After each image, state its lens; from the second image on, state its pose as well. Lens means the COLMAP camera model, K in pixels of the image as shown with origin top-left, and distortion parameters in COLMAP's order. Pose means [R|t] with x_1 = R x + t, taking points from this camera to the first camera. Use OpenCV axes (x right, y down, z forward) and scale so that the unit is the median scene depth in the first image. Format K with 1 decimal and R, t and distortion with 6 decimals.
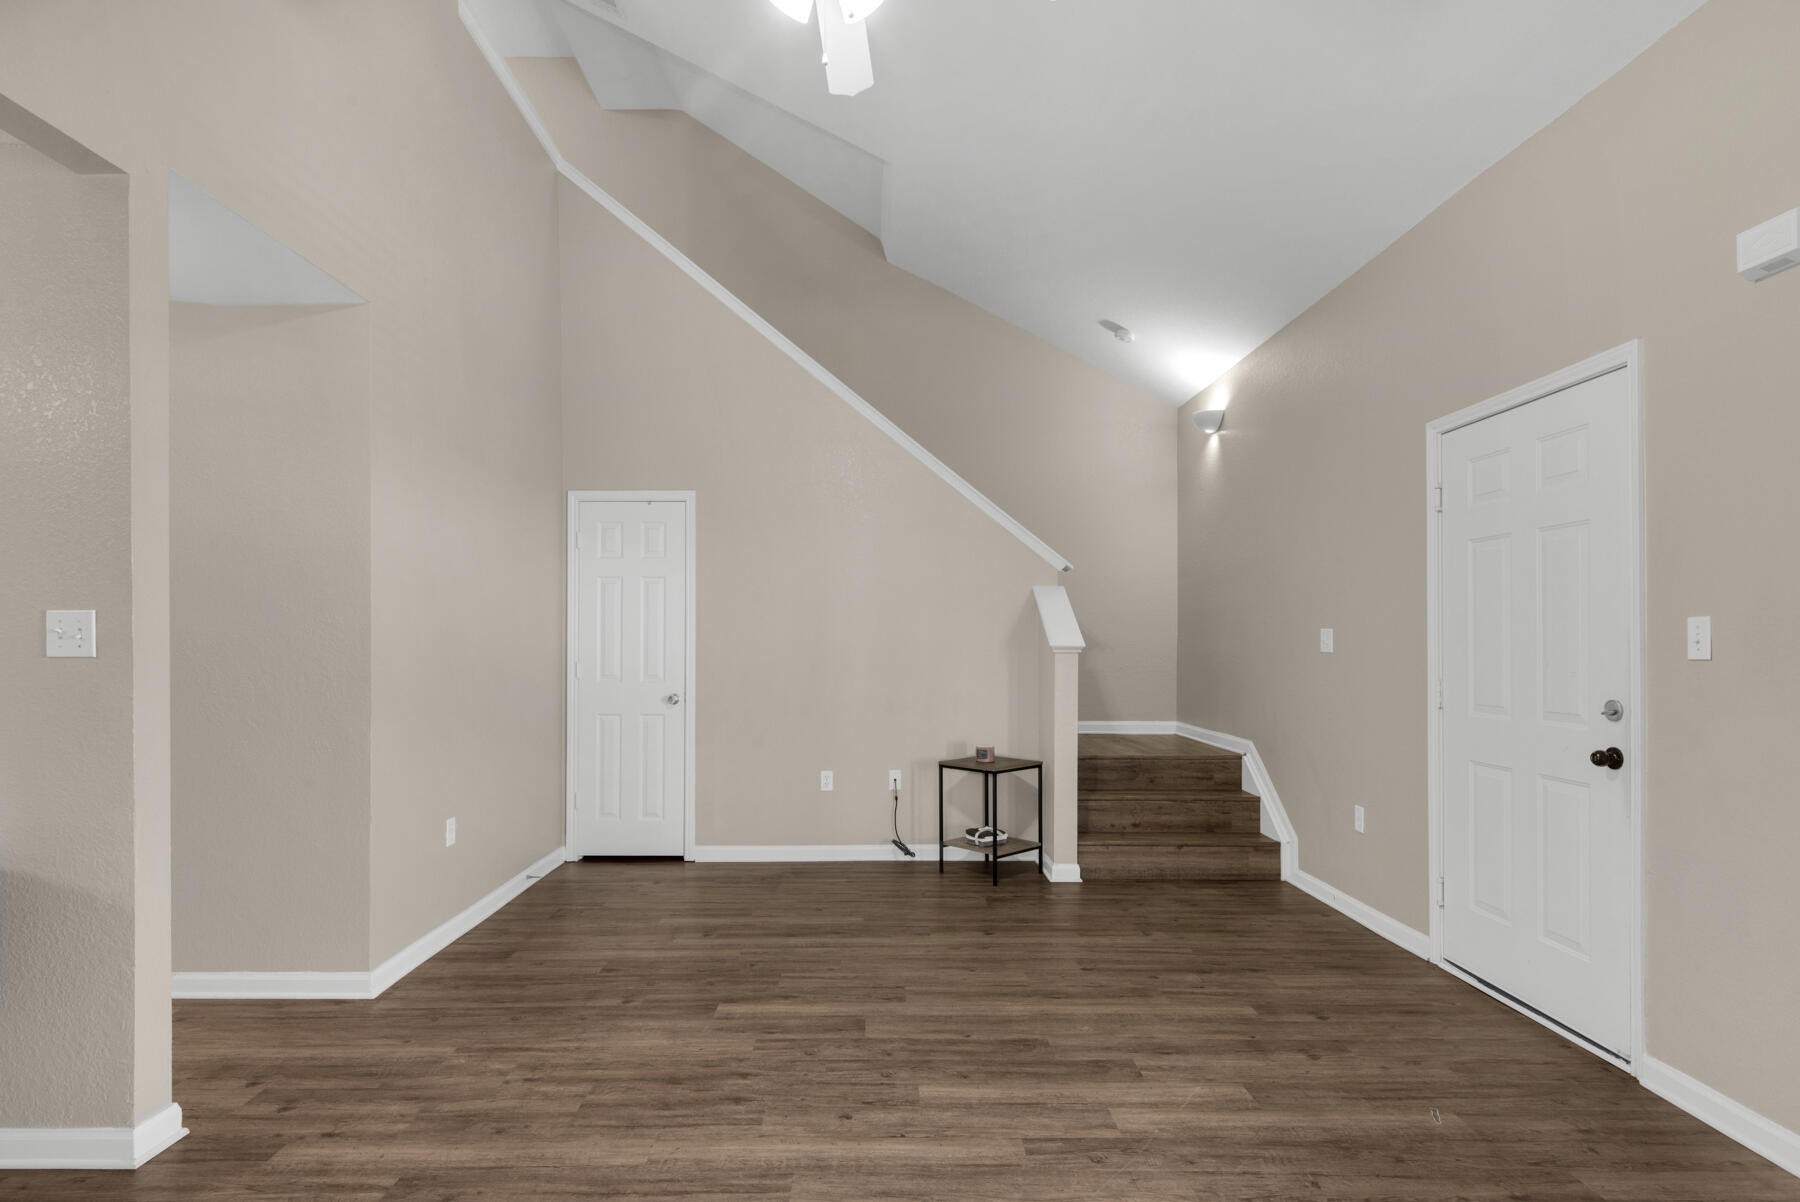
lens RADIAL K [[935.3, 0, 879.3], [0, 935.3, 632.3], [0, 0, 1]] dist [0.023426, -0.010643]
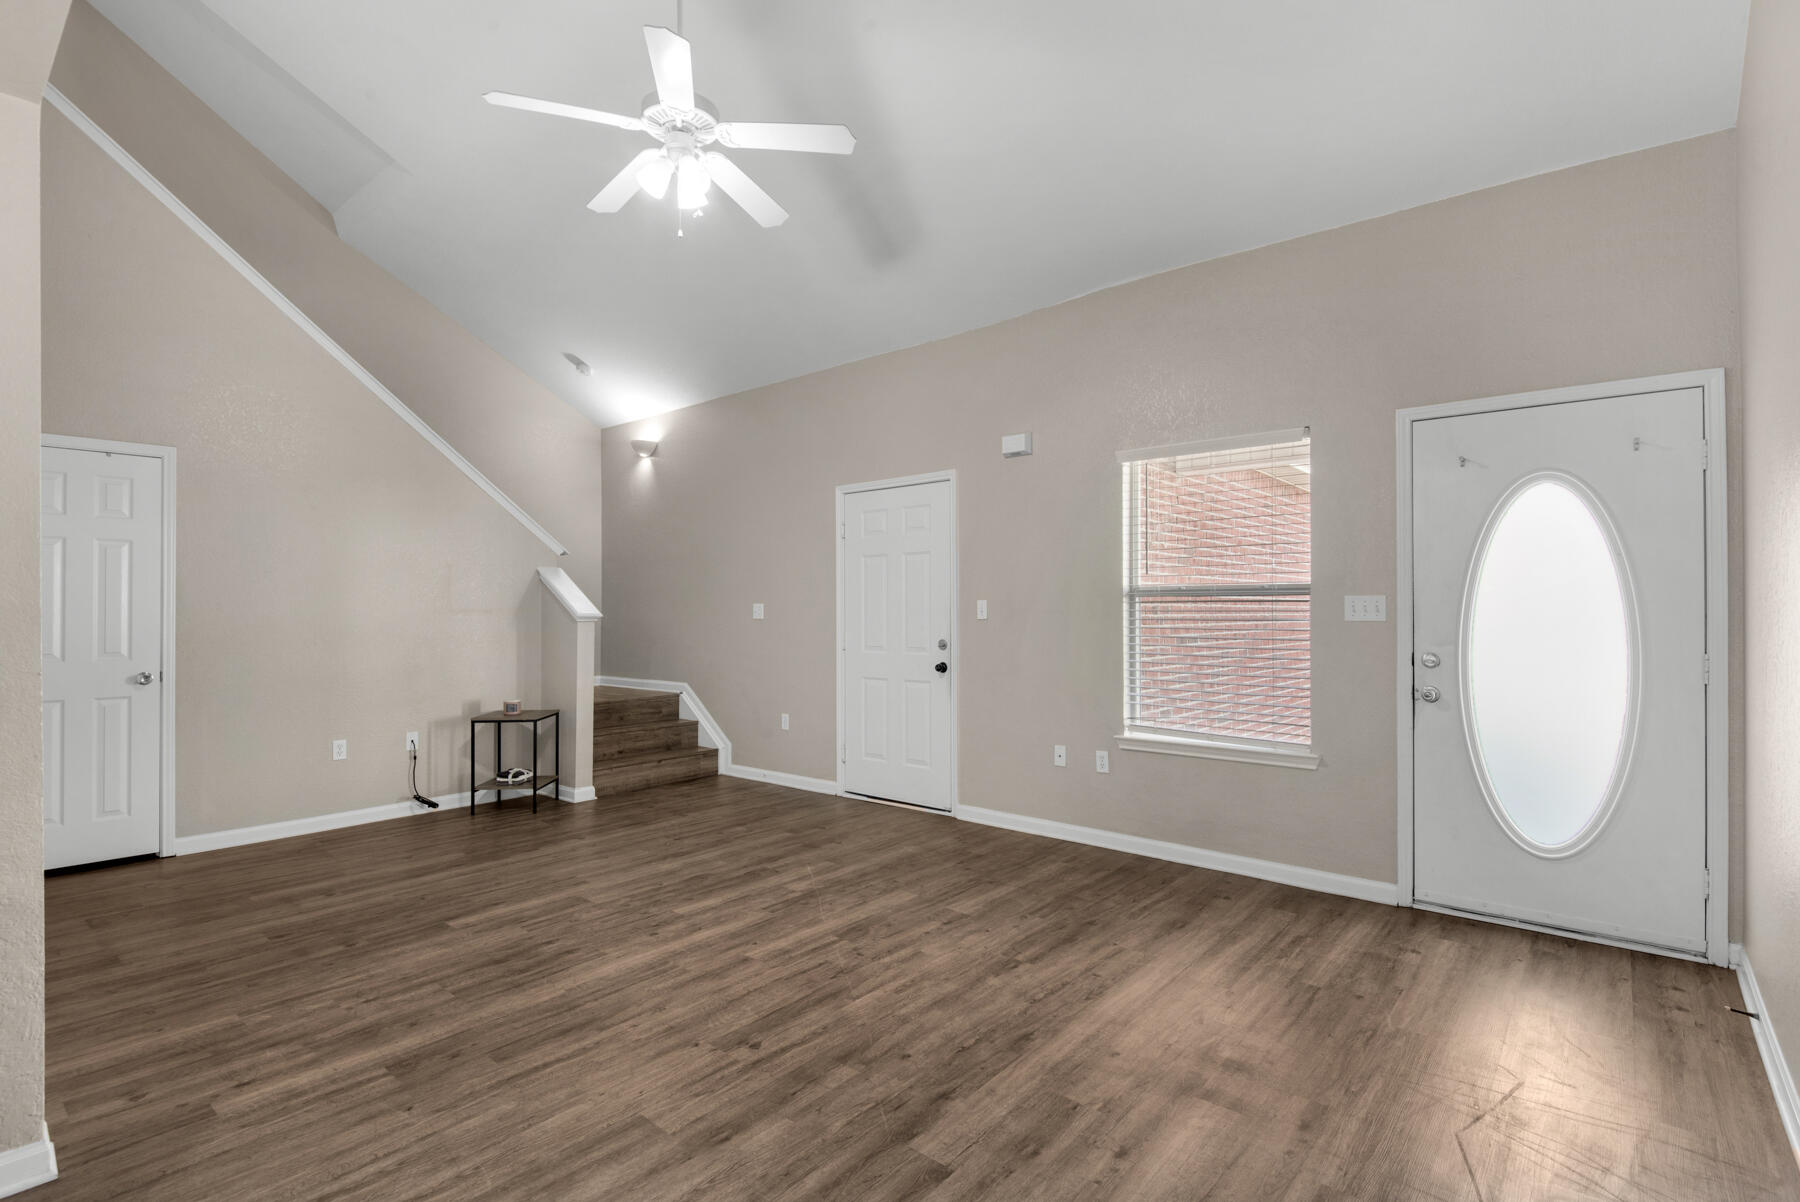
lens RADIAL K [[853.0, 0, 900.5], [0, 853.0, 610.6], [0, 0, 1]] dist [0.019353, -0.013538]
pose [[0.647794, -0.000920, 0.761815, -0.592608], [-0.003623, 0.999984, 0.004288, 0.000292], [-0.761807, -0.005538, 0.647780, -0.119173]]
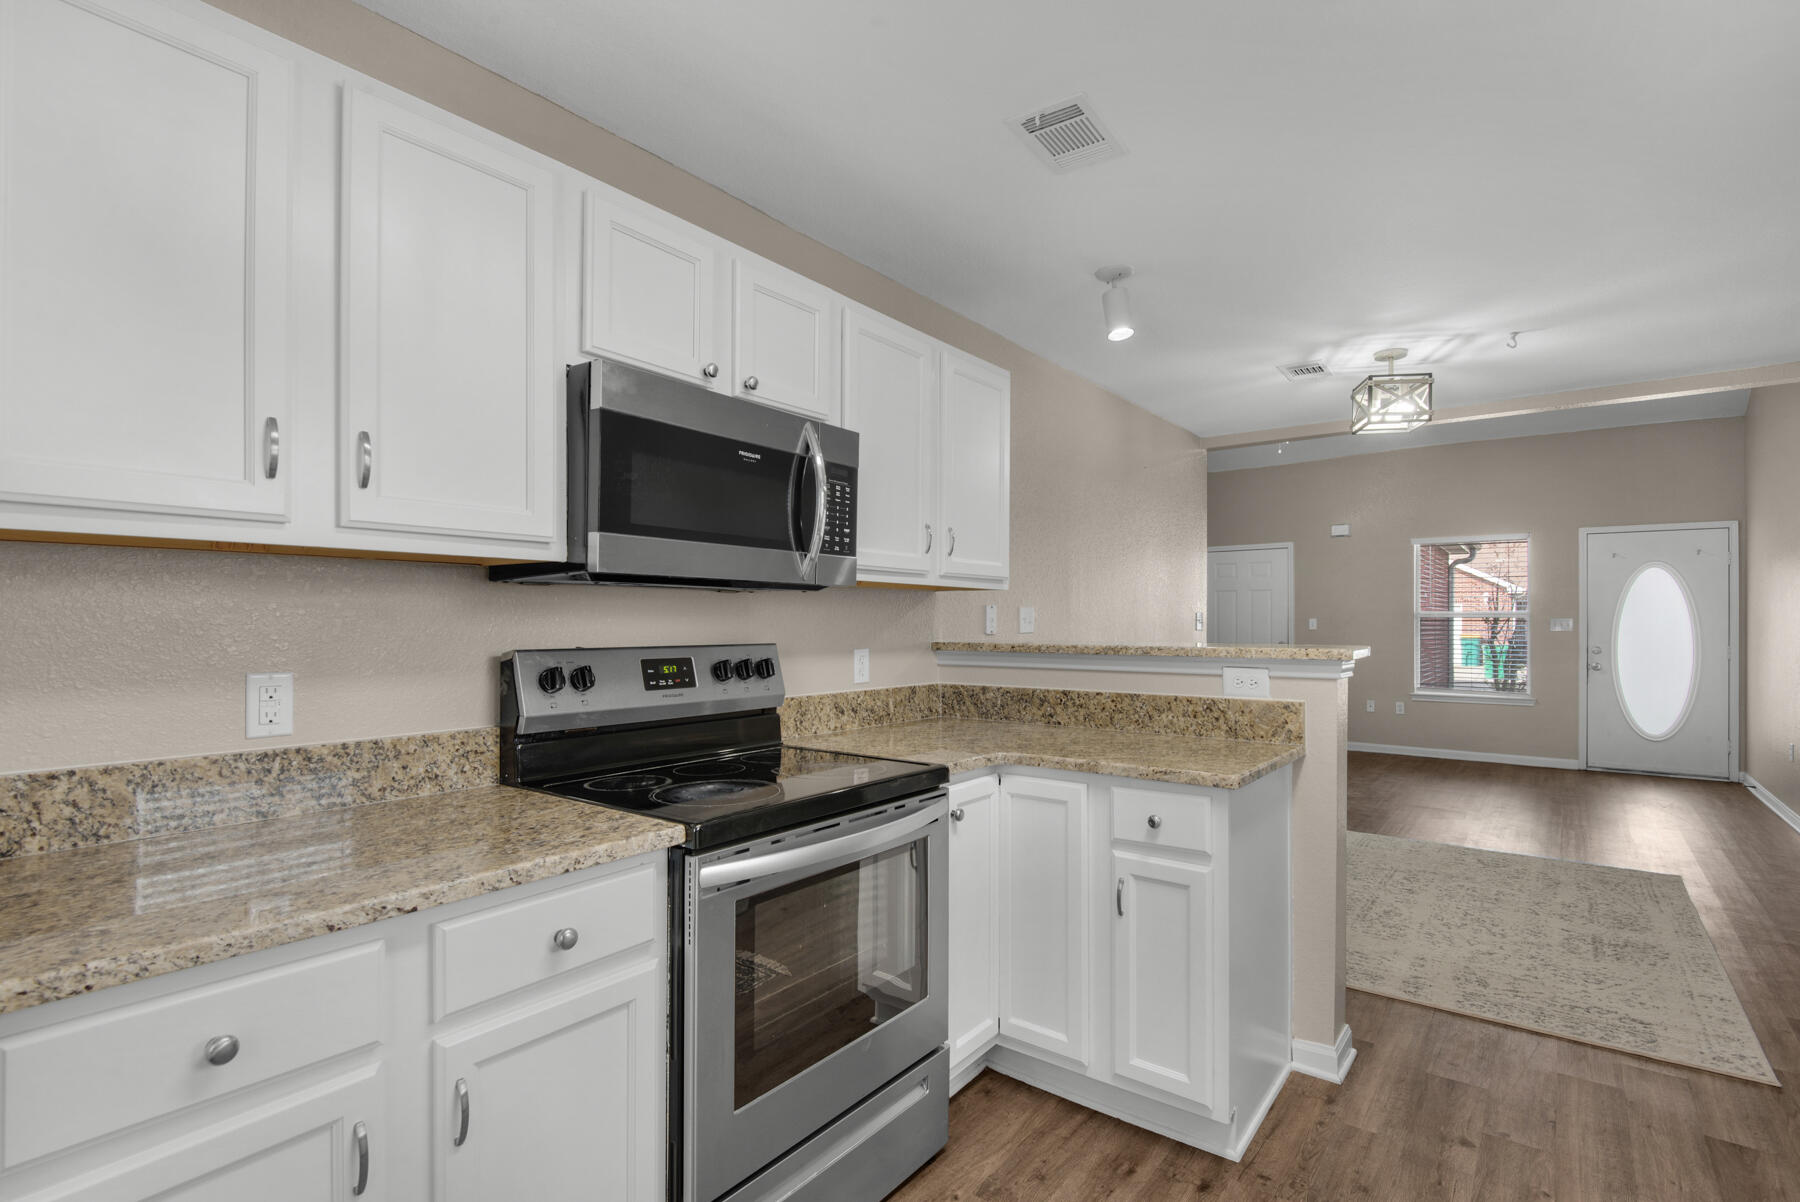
lens RADIAL K [[853.0, 0, 904.0], [0, 853.0, 622.1], [0, 0, 1]] dist [0.019353, -0.013538]
pose [[0.620365, -0.003638, 0.784305, -2.194433], [-0.005711, 0.999942, 0.009156, -0.018776], [-0.784293, -0.010159, 0.620308, 0.096695]]
